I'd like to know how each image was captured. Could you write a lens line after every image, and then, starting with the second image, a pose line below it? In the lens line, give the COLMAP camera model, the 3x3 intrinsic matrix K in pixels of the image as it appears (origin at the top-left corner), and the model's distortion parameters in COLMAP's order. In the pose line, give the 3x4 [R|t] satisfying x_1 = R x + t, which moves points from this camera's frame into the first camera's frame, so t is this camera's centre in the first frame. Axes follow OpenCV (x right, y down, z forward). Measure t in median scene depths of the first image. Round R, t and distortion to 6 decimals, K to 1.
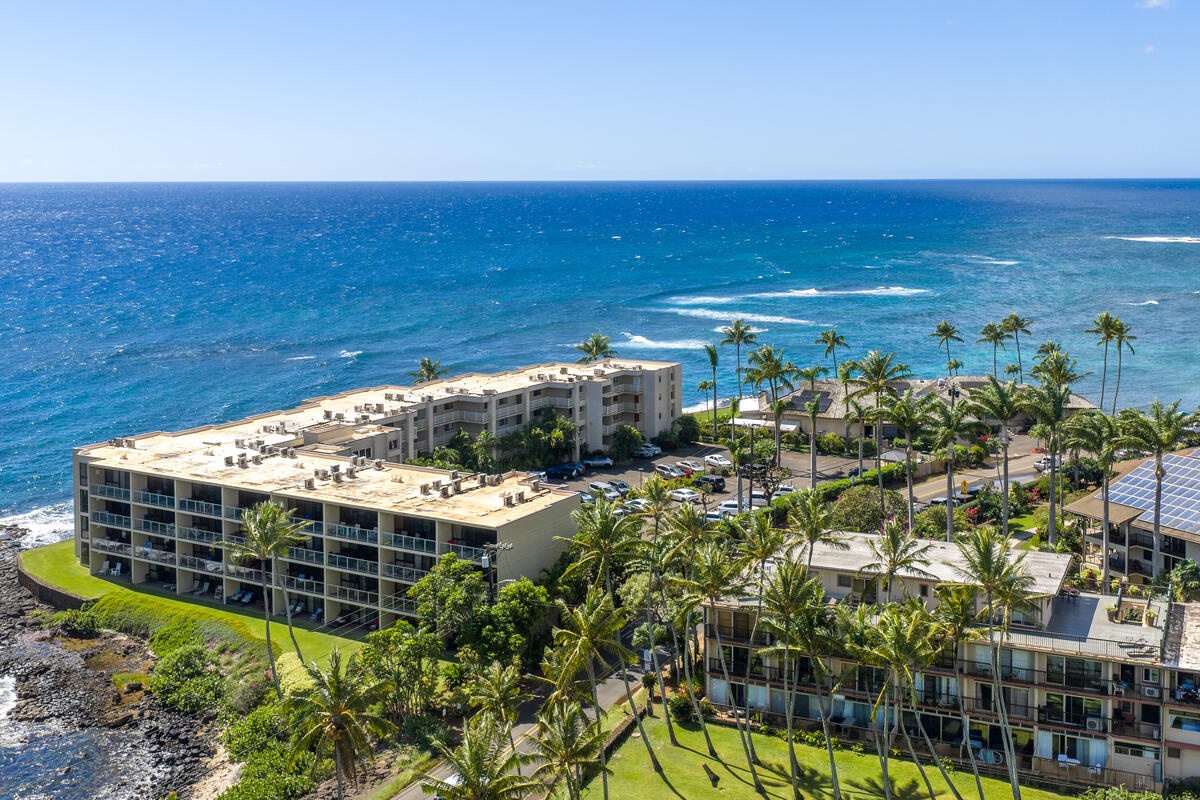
lens RADIAL K [[1591.1, 0, 600.0], [0, 1591.1, 400.0], [0, 0, 1]] dist [0.136891, 0.023531]
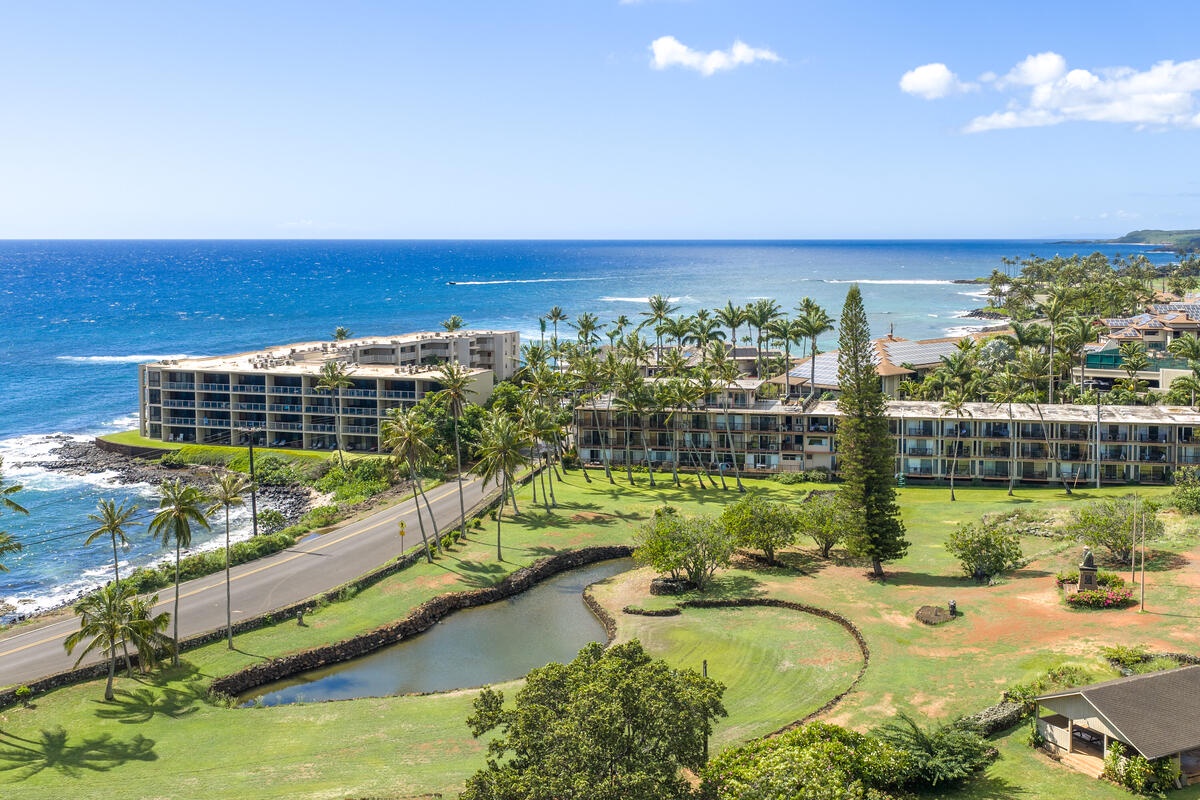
lens RADIAL K [[1591.1, 0, 600.0], [0, 1591.1, 400.0], [0, 0, 1]] dist [0.136891, 0.023531]
pose [[0.988942, -0.011784, 0.147832, -0.188333], [0.017107, 0.999248, -0.034786, 0.190545], [-0.147311, 0.036930, 0.988401, -0.870075]]
